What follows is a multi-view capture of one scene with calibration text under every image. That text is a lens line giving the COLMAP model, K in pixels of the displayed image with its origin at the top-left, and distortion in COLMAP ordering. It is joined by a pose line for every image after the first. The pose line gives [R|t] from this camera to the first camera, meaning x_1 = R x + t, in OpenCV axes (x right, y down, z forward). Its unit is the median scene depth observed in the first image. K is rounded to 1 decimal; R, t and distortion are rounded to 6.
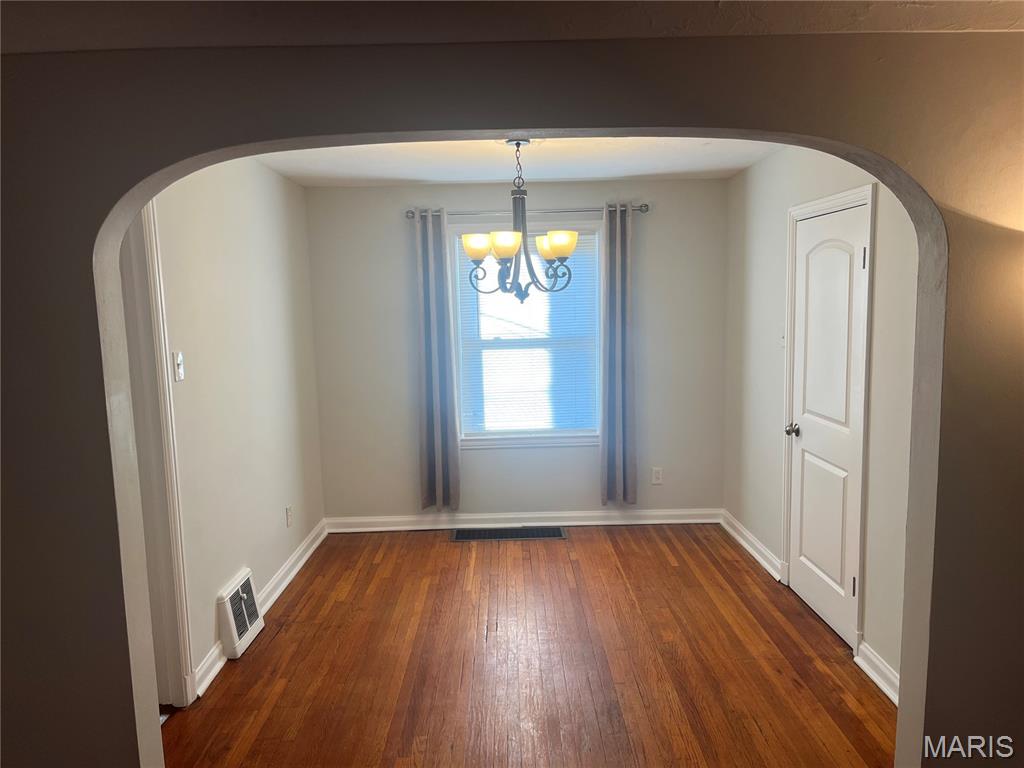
lens RADIAL K [[775.9, 0, 516.6], [0, 775.9, 395.2], [0, 0, 1]] dist [0.088111, -0.124360]
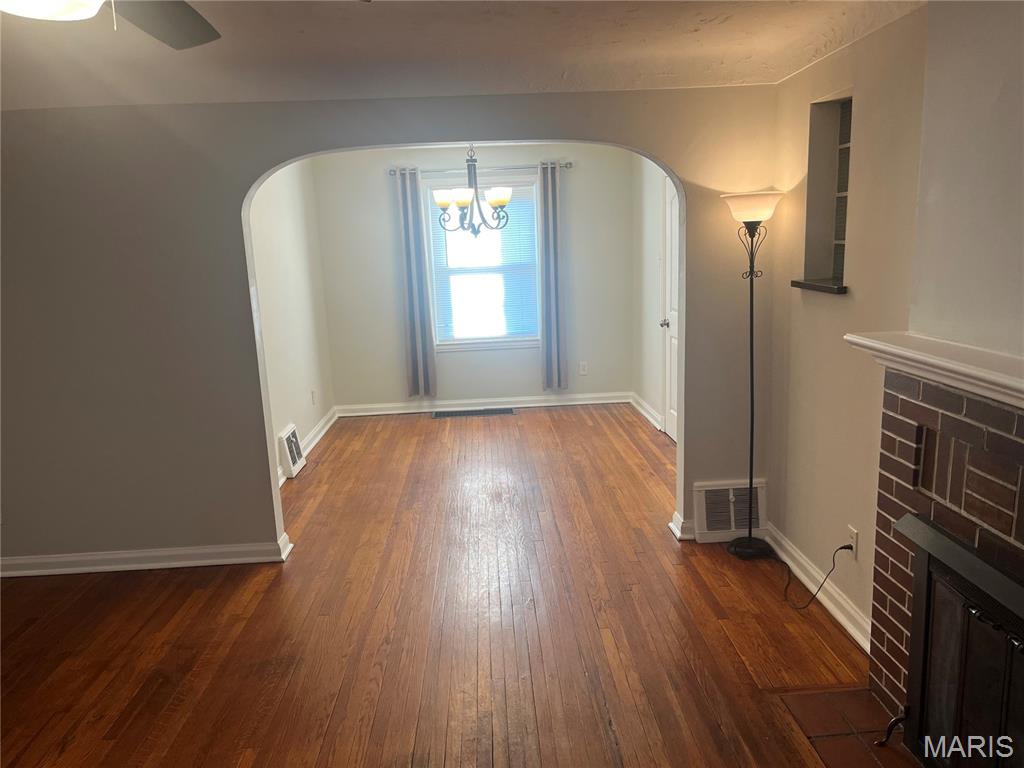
lens RADIAL K [[775.9, 0, 516.6], [0, 775.9, 395.2], [0, 0, 1]] dist [0.088111, -0.124360]
pose [[0.999160, -0.024092, 0.033149, 0.024044], [0.021661, 0.997183, 0.071814, 0.063041], [-0.034786, -0.071036, 0.996867, -0.413391]]
